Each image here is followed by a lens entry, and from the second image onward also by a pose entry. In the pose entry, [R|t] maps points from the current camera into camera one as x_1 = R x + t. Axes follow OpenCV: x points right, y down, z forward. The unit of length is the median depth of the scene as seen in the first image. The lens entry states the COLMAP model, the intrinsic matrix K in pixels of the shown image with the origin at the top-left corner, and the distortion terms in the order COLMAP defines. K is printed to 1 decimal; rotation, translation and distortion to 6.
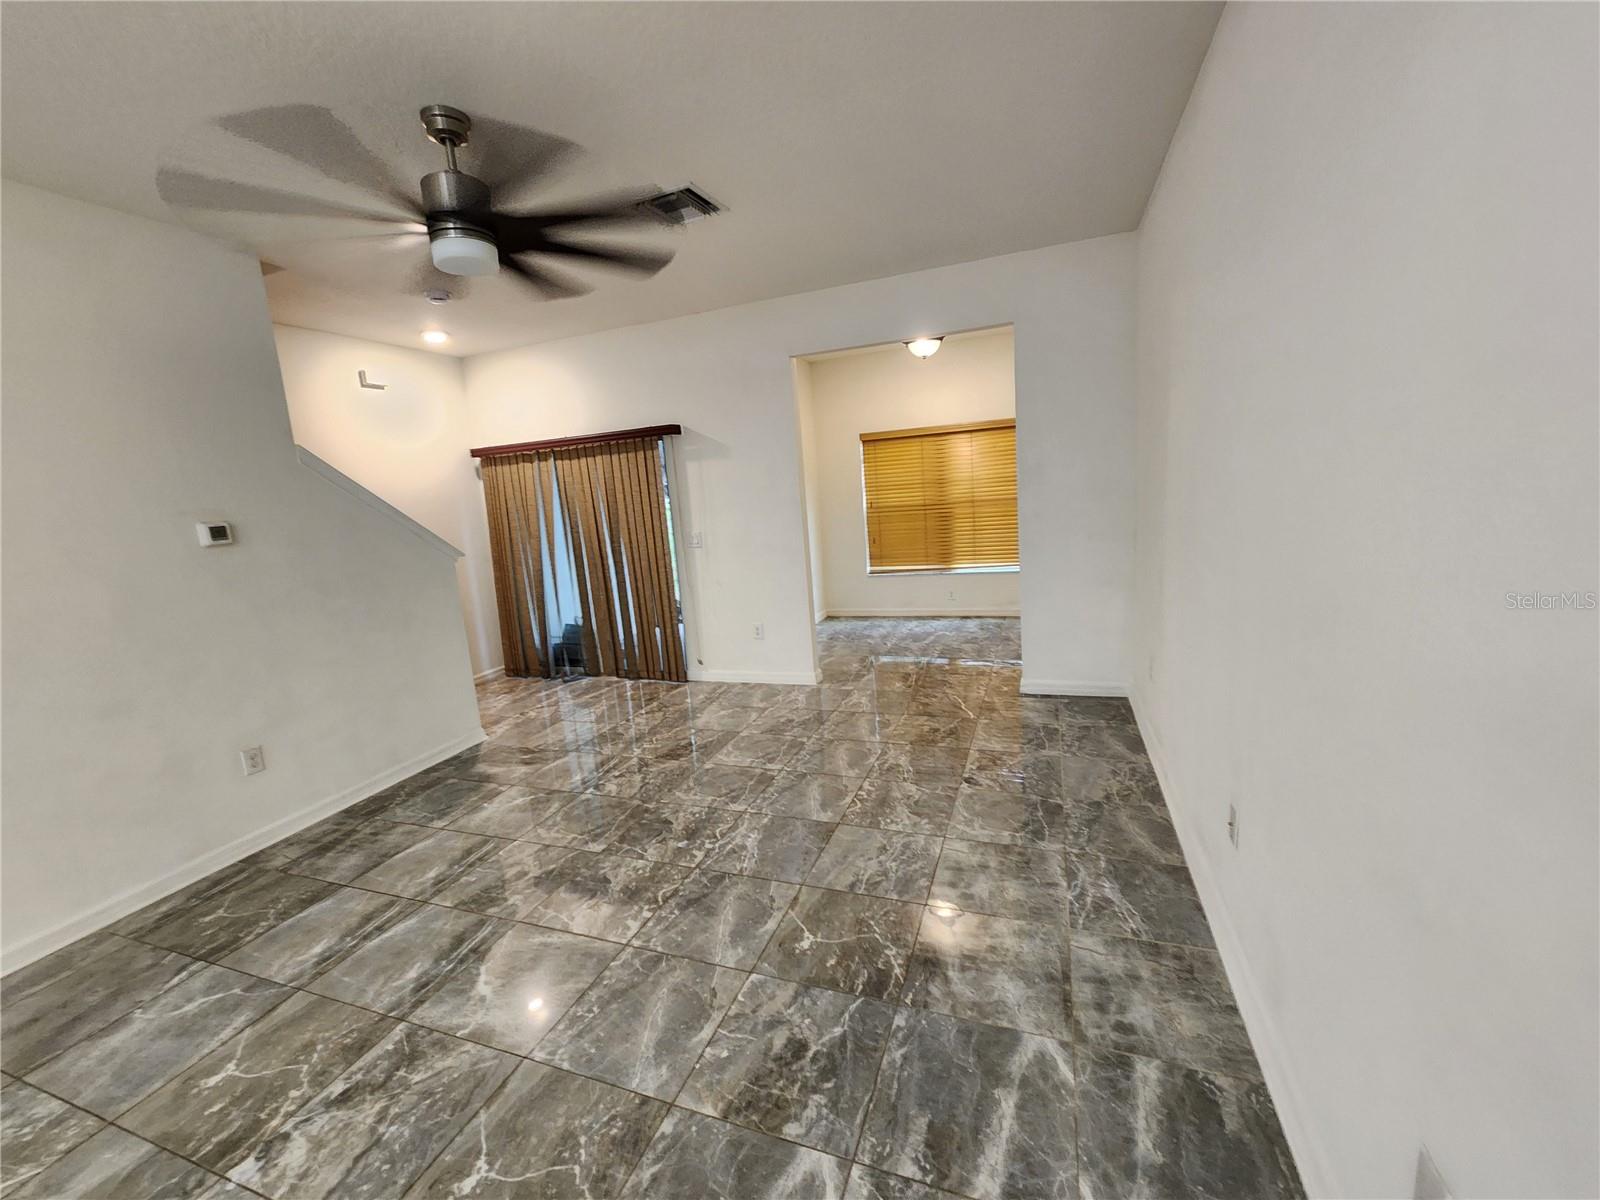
lens RADIAL K [[652.4, 0, 797.7], [0, 652.4, 589.5], [0, 0, 1]] dist [0.004815, -0.001378]
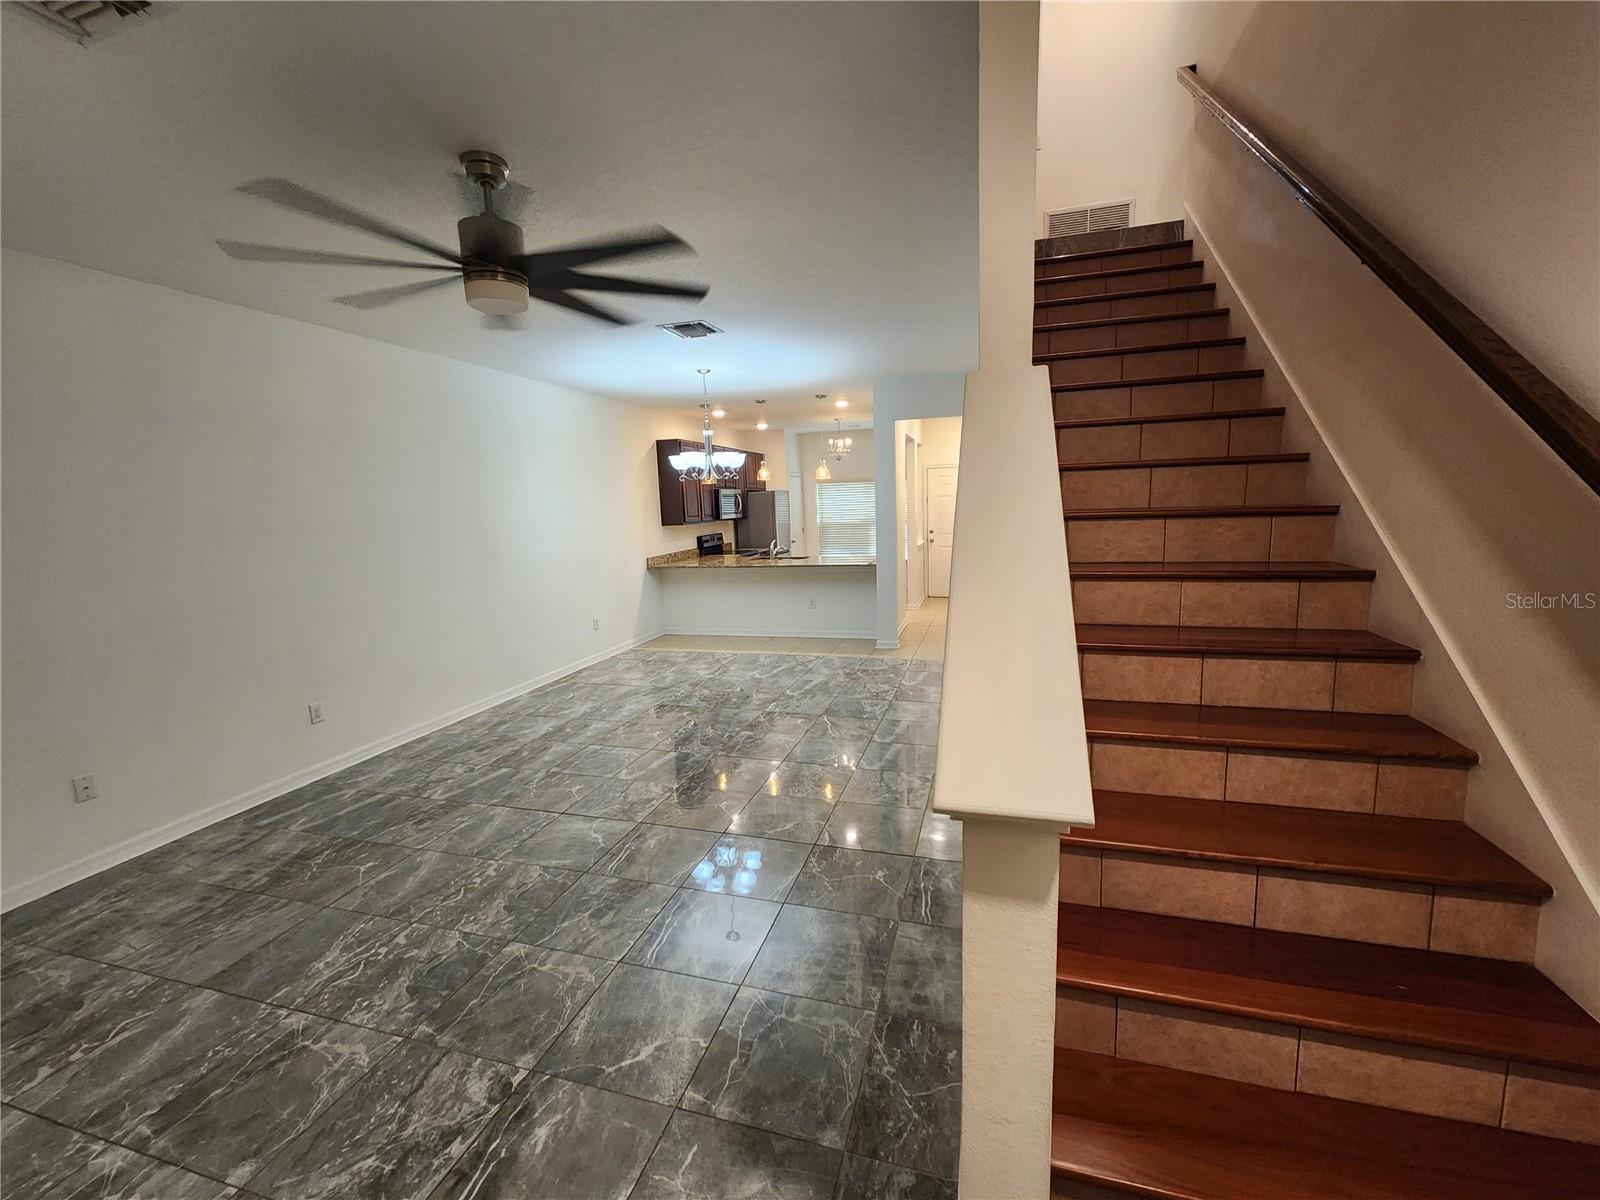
lens RADIAL K [[652.4, 0, 816.5], [0, 652.4, 596.8], [0, 0, 1]] dist [0.004815, -0.001378]
pose [[-0.989800, 0.122663, -0.072452, -0.843825], [0.095480, 0.948624, 0.301654, -0.320535], [0.105732, 0.291660, -0.950660, 2.095736]]
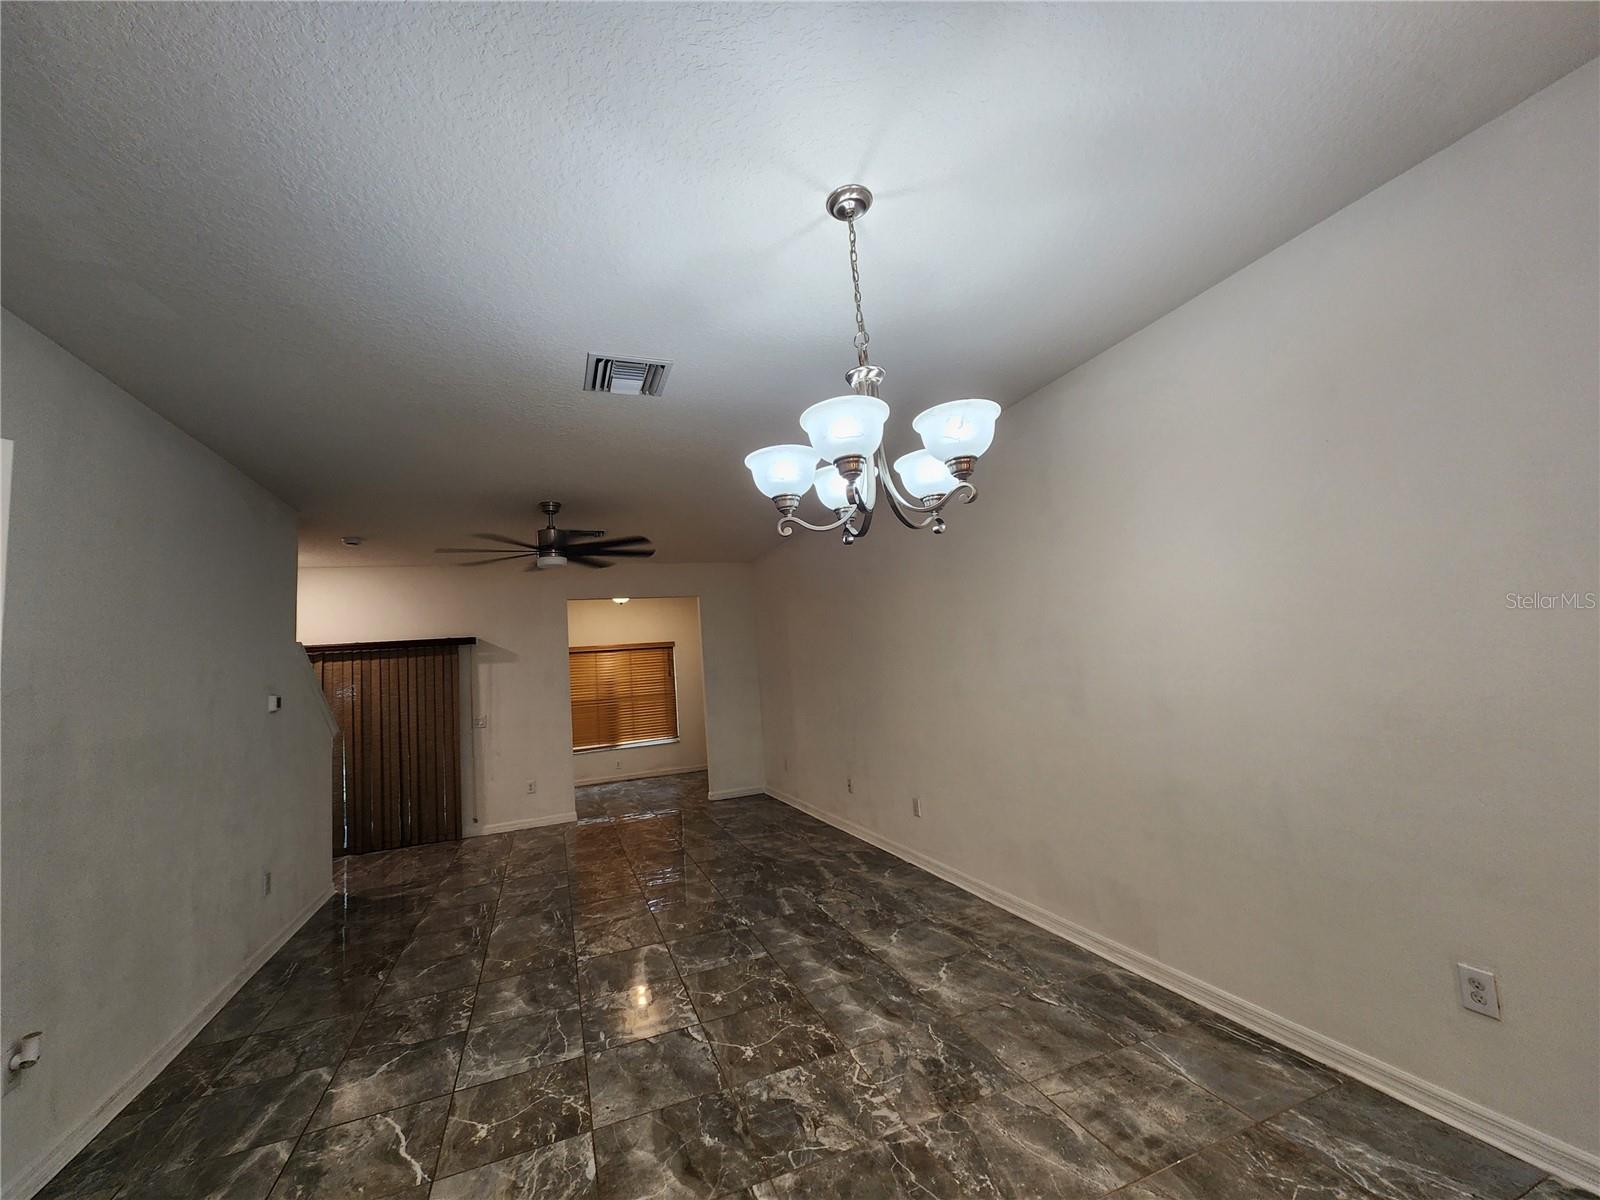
lens RADIAL K [[652.4, 0, 785.9], [0, 652.4, 599.2], [0, 0, 1]] dist [0.004815, -0.001378]
pose [[0.761820, 0.085306, 0.642147, -1.228125], [0.117757, 0.956538, -0.266775, 0.250164], [-0.636996, 0.278852, 0.718664, -0.940036]]
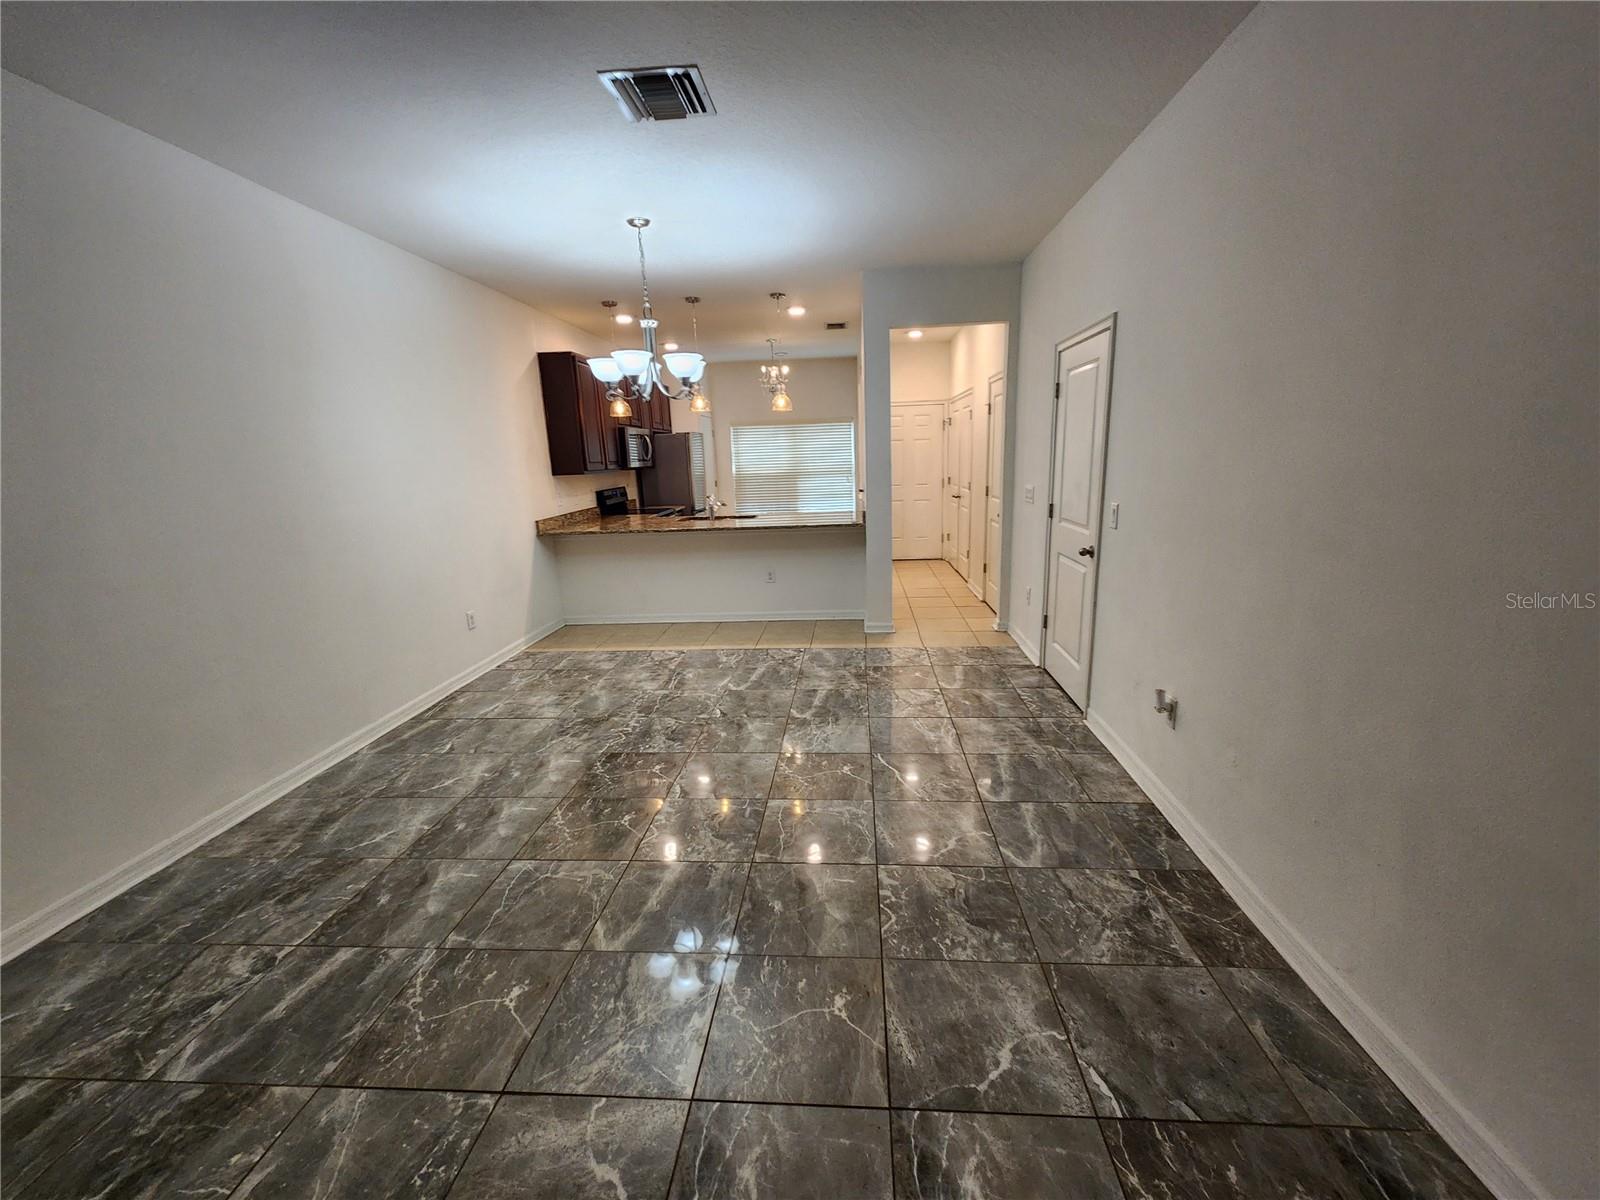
lens RADIAL K [[652.4, 0, 816.4], [0, 652.4, 603.6], [0, 0, 1]] dist [0.004815, -0.001378]
pose [[-0.948445, 0.172163, -0.266105, -0.531732], [0.058428, 0.920188, 0.387091, -0.164686], [0.311510, 0.351587, -0.882807, 1.280227]]
